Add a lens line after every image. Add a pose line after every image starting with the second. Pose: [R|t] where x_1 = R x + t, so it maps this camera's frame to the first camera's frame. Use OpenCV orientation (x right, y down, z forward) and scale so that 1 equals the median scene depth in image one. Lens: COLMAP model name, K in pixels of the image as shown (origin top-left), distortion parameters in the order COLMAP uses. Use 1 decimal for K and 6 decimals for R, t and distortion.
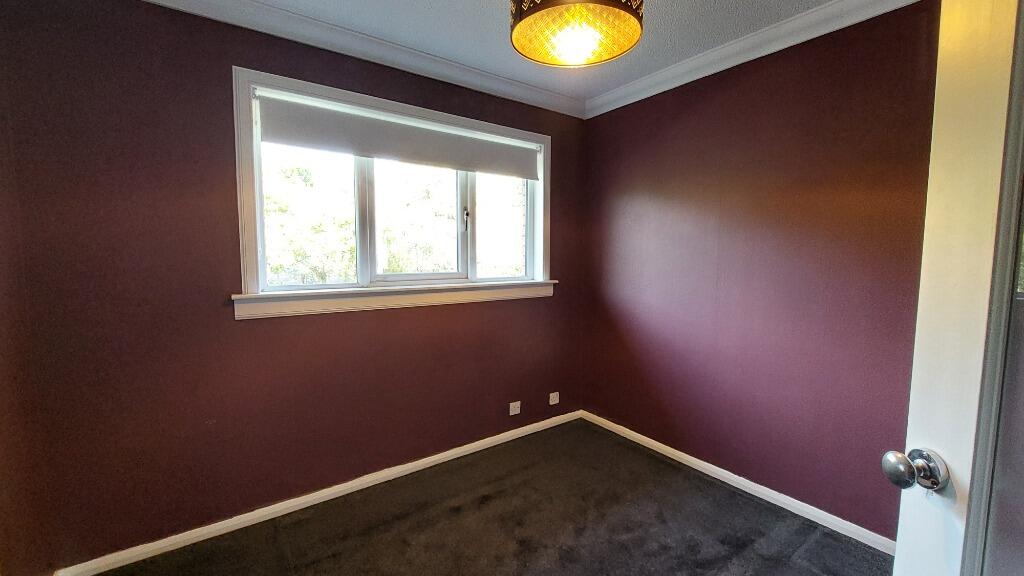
lens RADIAL K [[311.8, 0, 646.5], [0, 311.8, 284.3], [0, 0, 1]] dist [-0.000649, -0.000080]
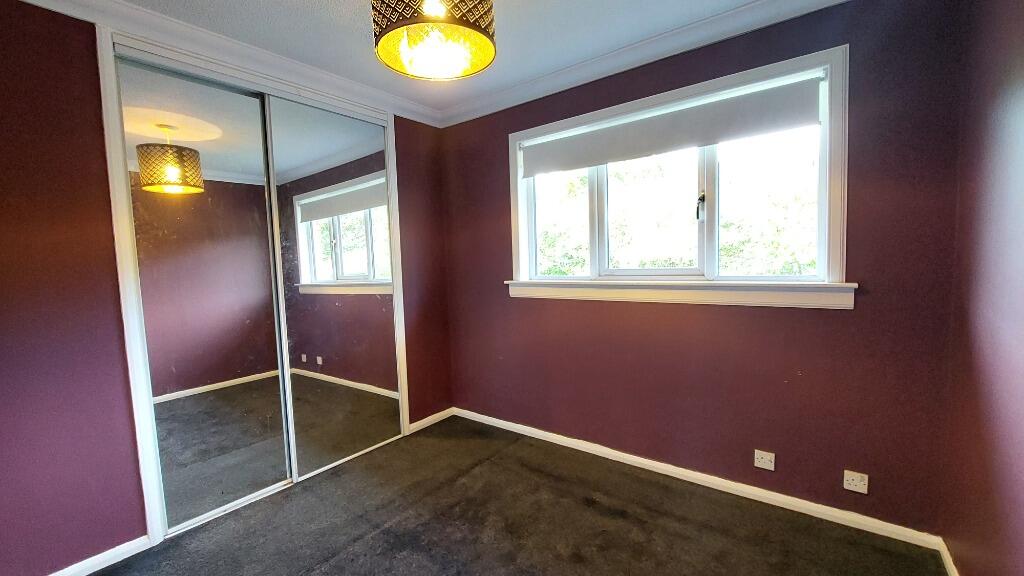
lens RADIAL K [[404.6, 0, 518.3], [0, 404.6, 286.2], [0, 0, 1]] dist [-0.000162, -0.000107]
pose [[0.310770, 0.055766, -0.948848, 0.411732], [-0.046385, 0.997978, 0.043461, -0.019095], [0.949353, 0.030506, 0.312728, 0.267778]]
